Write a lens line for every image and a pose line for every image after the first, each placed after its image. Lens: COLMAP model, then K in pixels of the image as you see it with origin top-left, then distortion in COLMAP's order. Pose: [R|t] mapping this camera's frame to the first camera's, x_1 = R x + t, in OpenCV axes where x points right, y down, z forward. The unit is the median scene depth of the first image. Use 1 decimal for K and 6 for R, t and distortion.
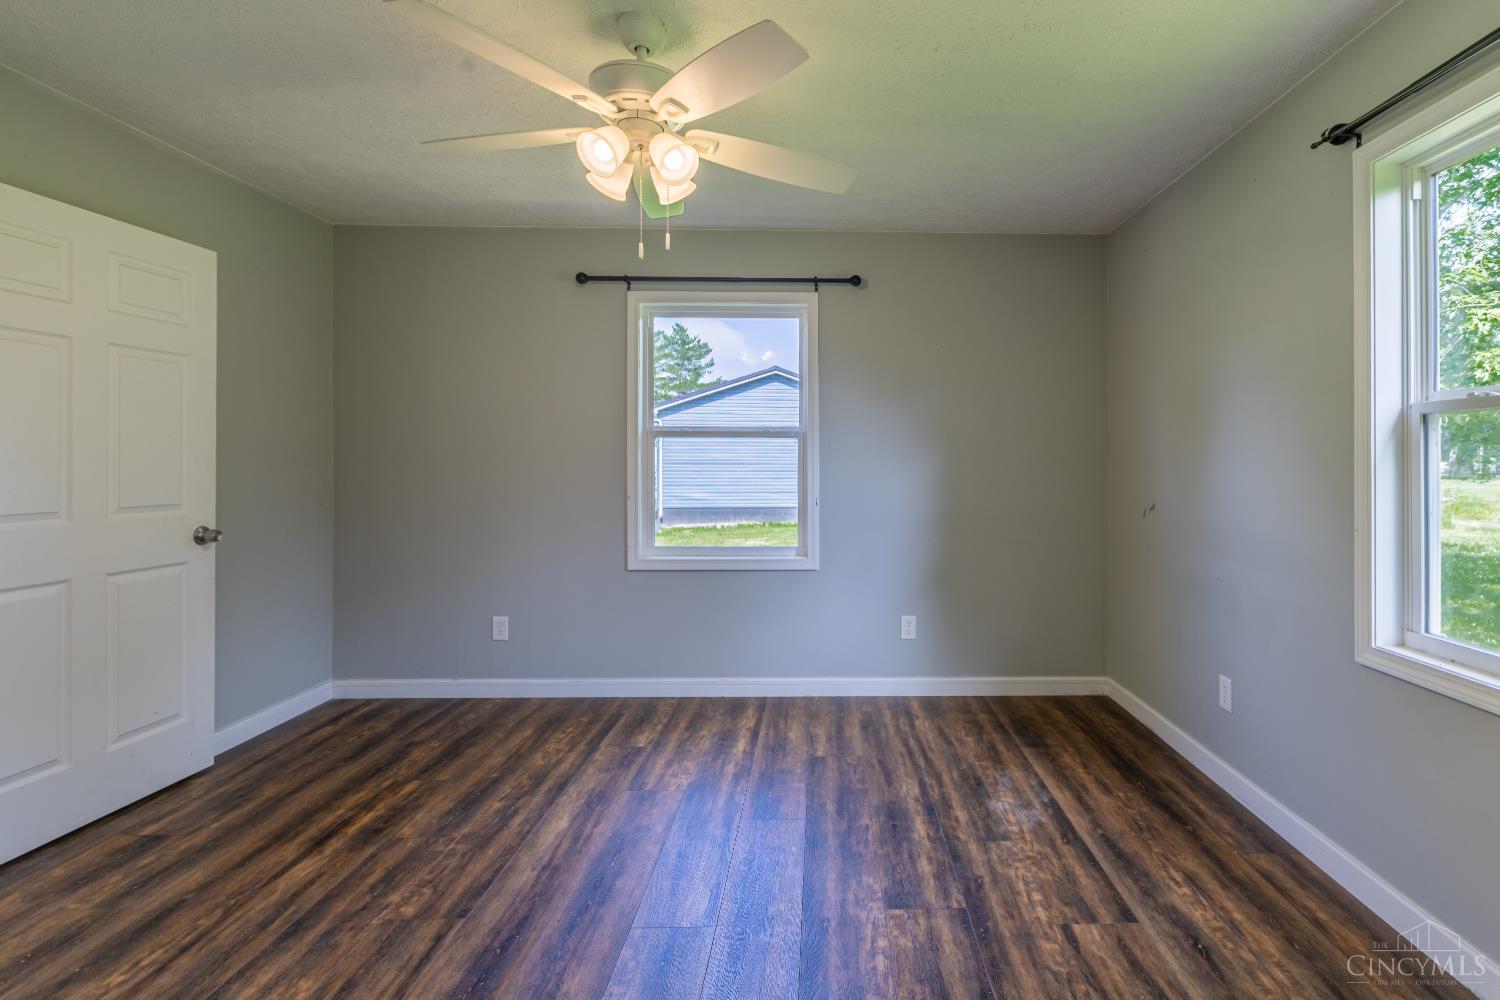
lens RADIAL K [[650.9, 0, 753.7], [0, 650.9, 455.9], [0, 0, 1]] dist [0.000512, -0.000309]
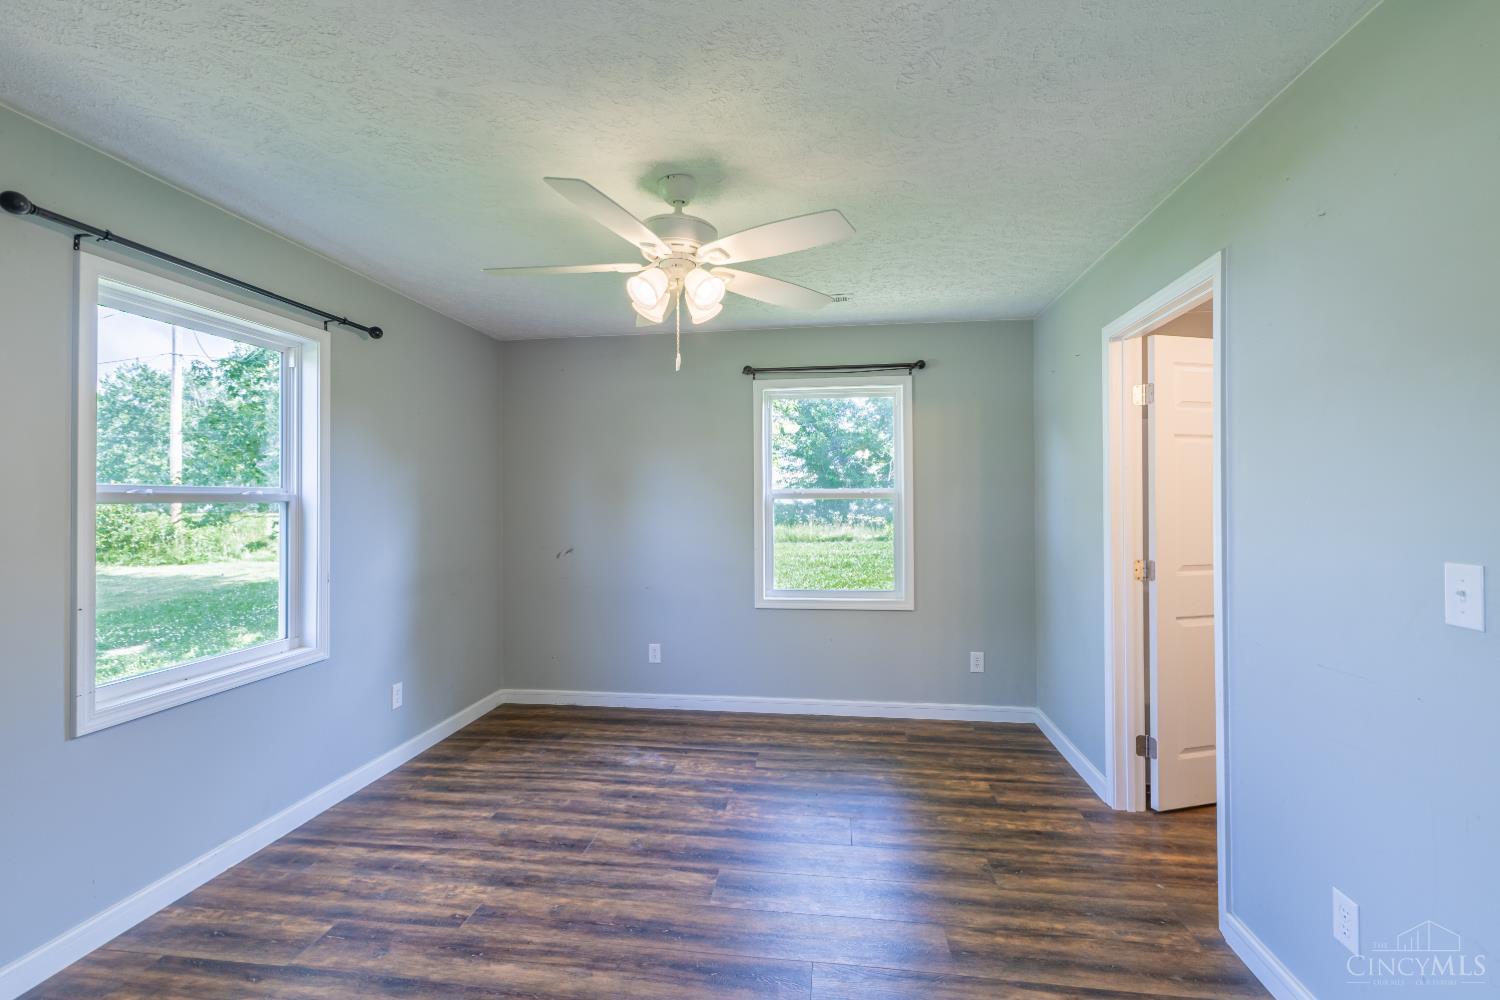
lens RADIAL K [[650.9, 0, 751.2], [0, 650.9, 494.6], [0, 0, 1]] dist [0.000512, -0.000309]
pose [[0.168591, 0.003270, 0.985681, -0.864964], [0.001302, 0.999993, -0.003541, -0.046430], [-0.985685, 0.001880, 0.168586, 0.421011]]
